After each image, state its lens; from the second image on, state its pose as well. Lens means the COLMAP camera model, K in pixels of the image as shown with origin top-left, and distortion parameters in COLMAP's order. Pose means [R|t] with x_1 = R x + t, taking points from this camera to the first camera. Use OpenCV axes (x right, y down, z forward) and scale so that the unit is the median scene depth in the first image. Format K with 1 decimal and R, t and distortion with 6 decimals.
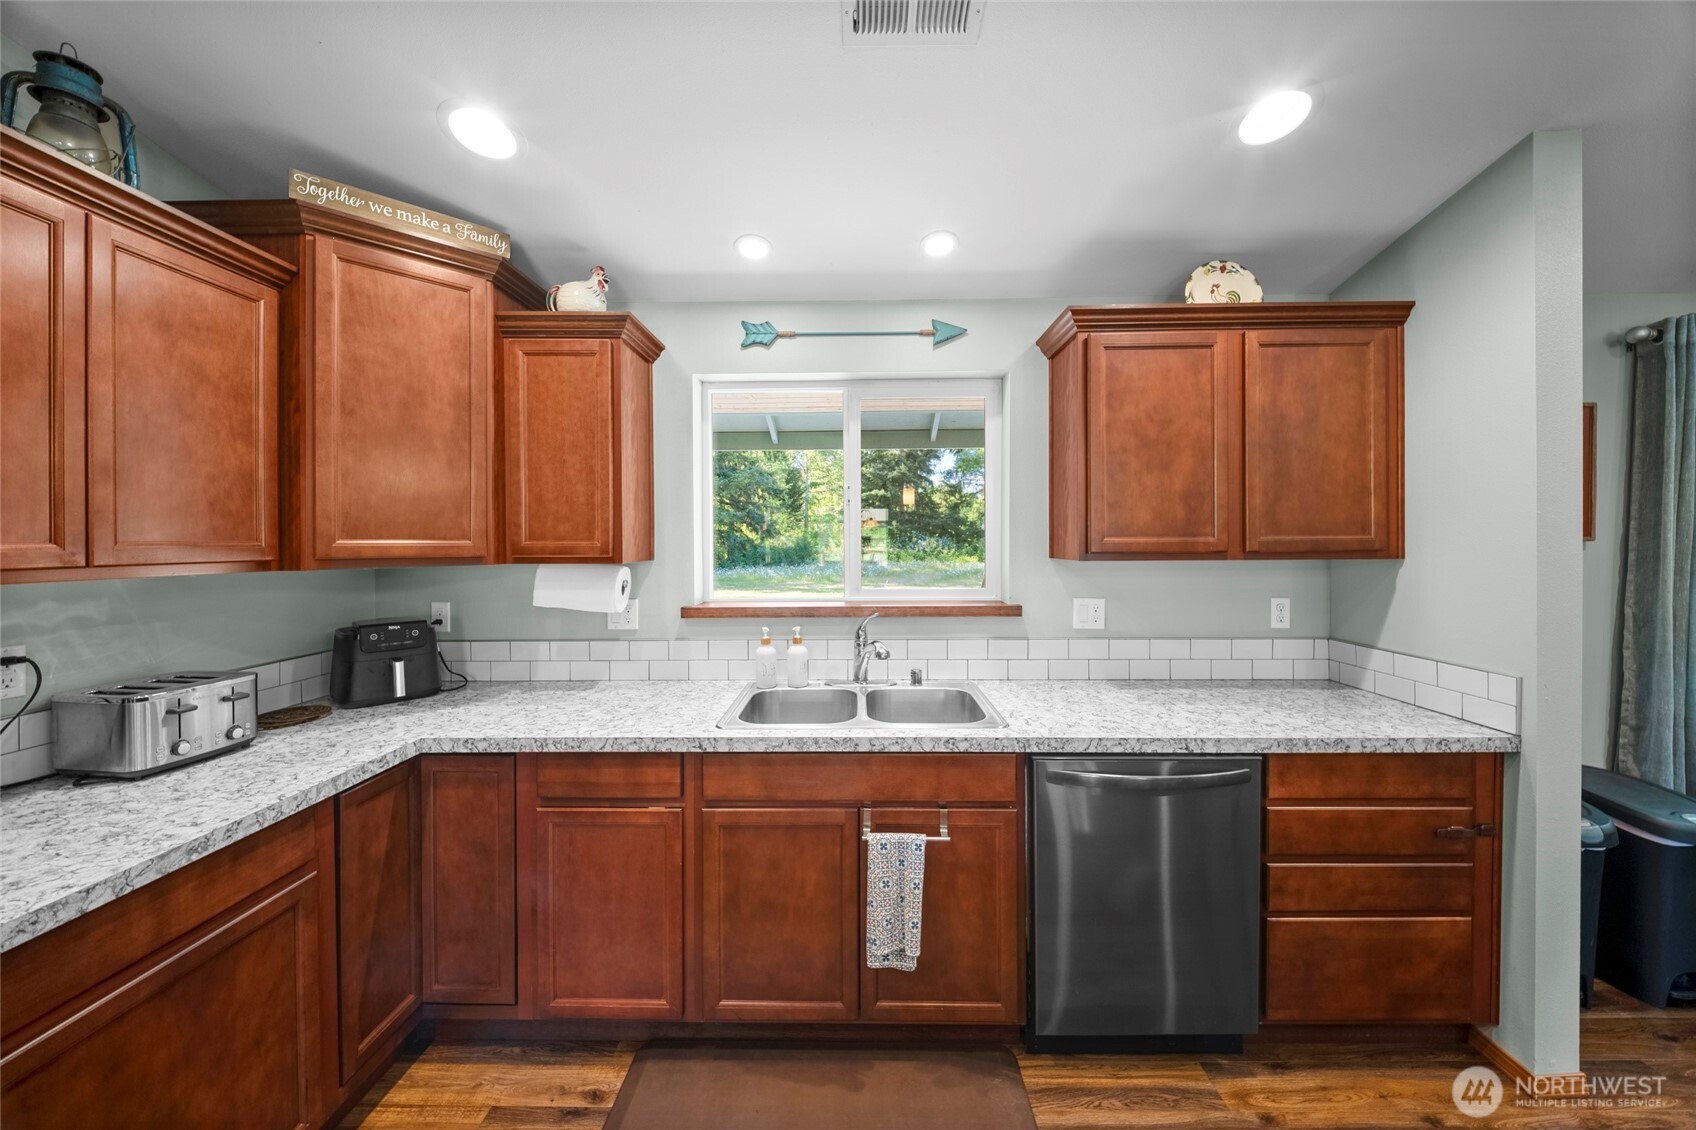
lens RADIAL K [[625.5, 0, 852.2], [0, 625.5, 541.6], [0, 0, 1]] dist [-0.000430, -0.000071]
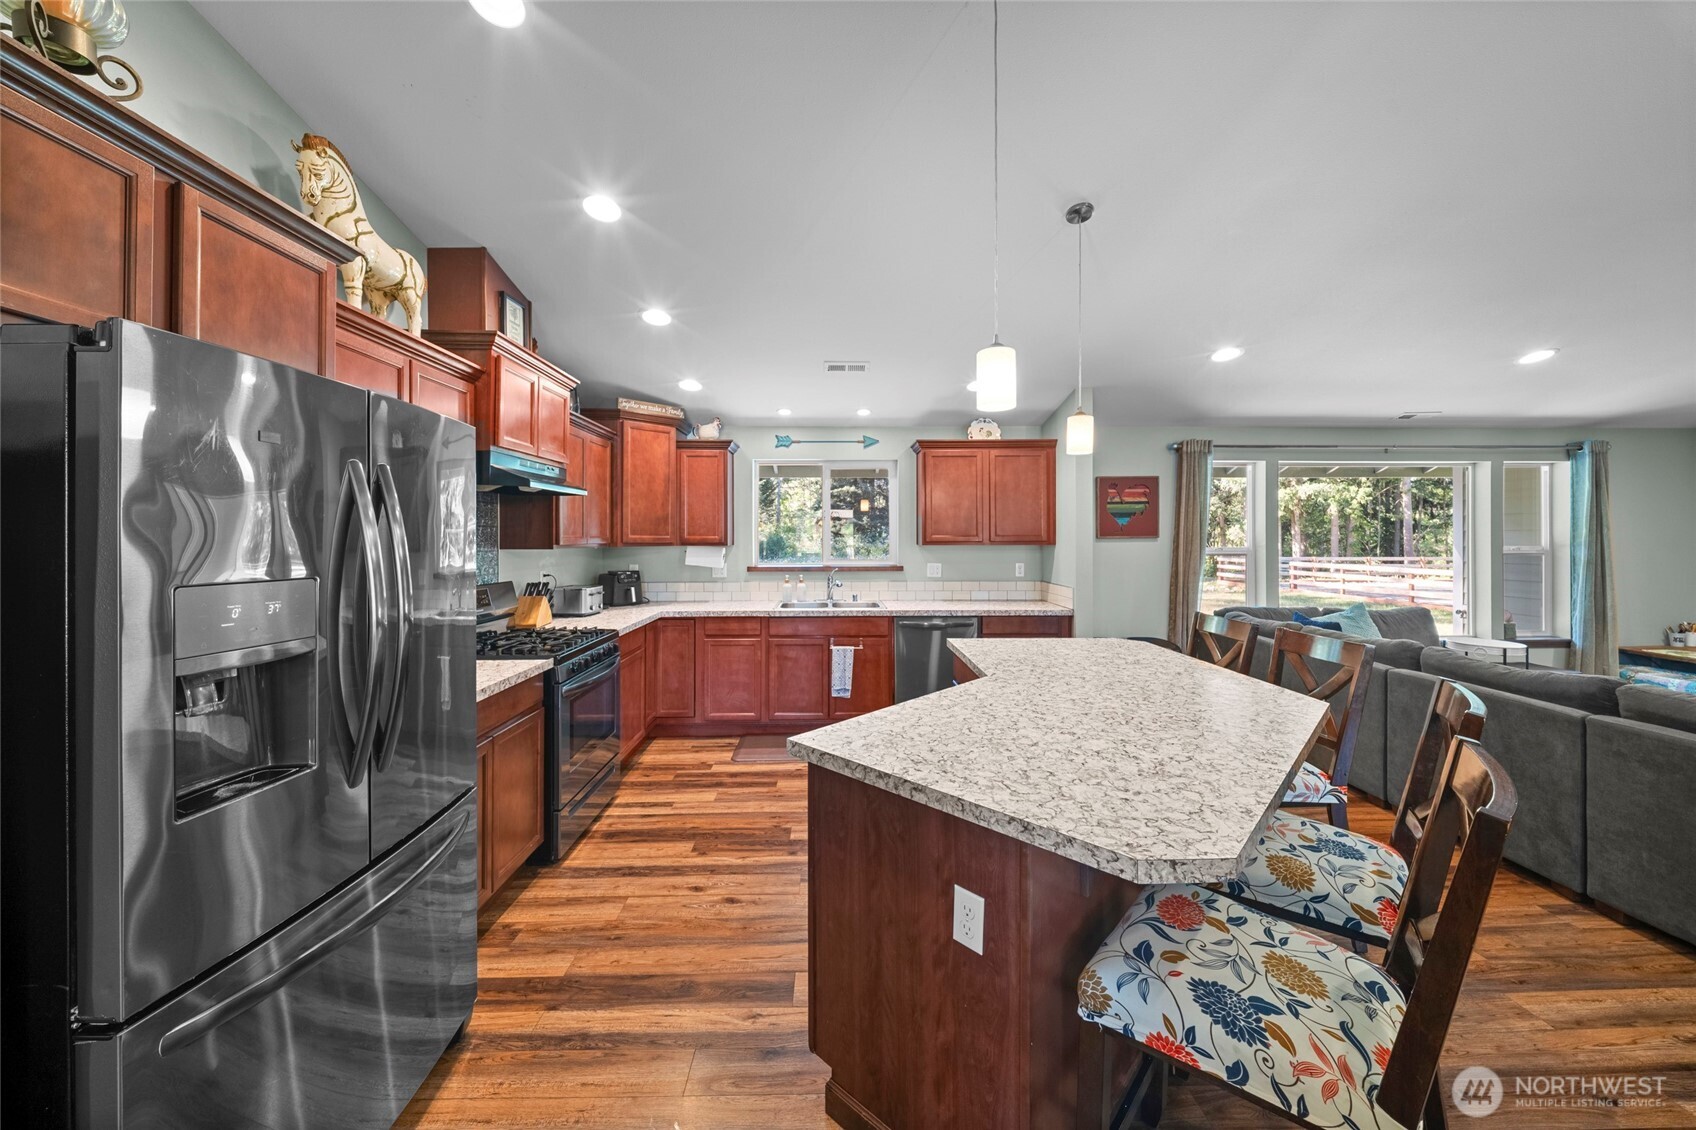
lens RADIAL K [[625.5, 0, 852.2], [0, 625.5, 541.6], [0, 0, 1]] dist [-0.000430, -0.000071]
pose [[0.998961, 0.003101, 0.045465, -0.010063], [-0.003479, 0.999960, 0.008236, -0.001552], [-0.045438, -0.008385, 0.998932, -1.388030]]
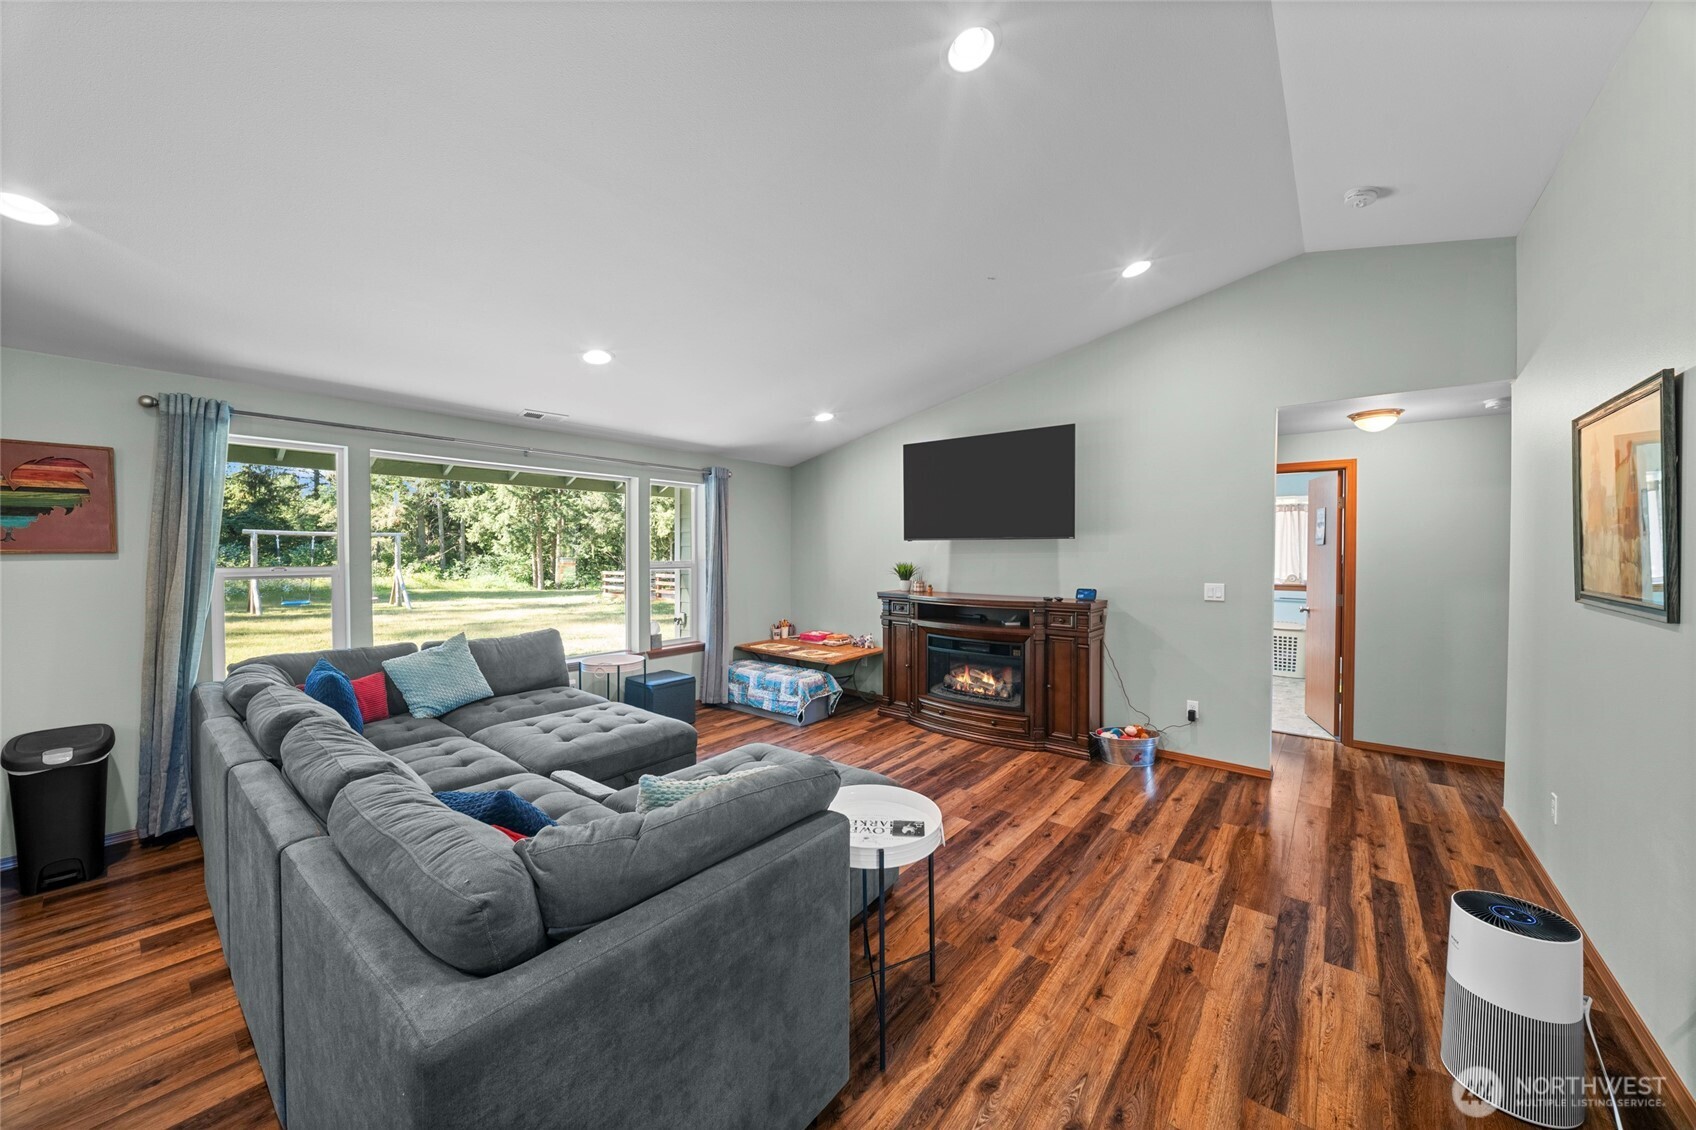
lens RADIAL K [[606.7, 0, 848.0], [0, 606.7, 565.0], [0, 0, 1]] dist [-0.000092, -0.000011]
pose [[0.613110, -0.012485, 0.789899, 1.317323], [-0.004033, 0.999813, 0.018933, -0.005567], [-0.789987, -0.014793, 0.612945, -1.177800]]
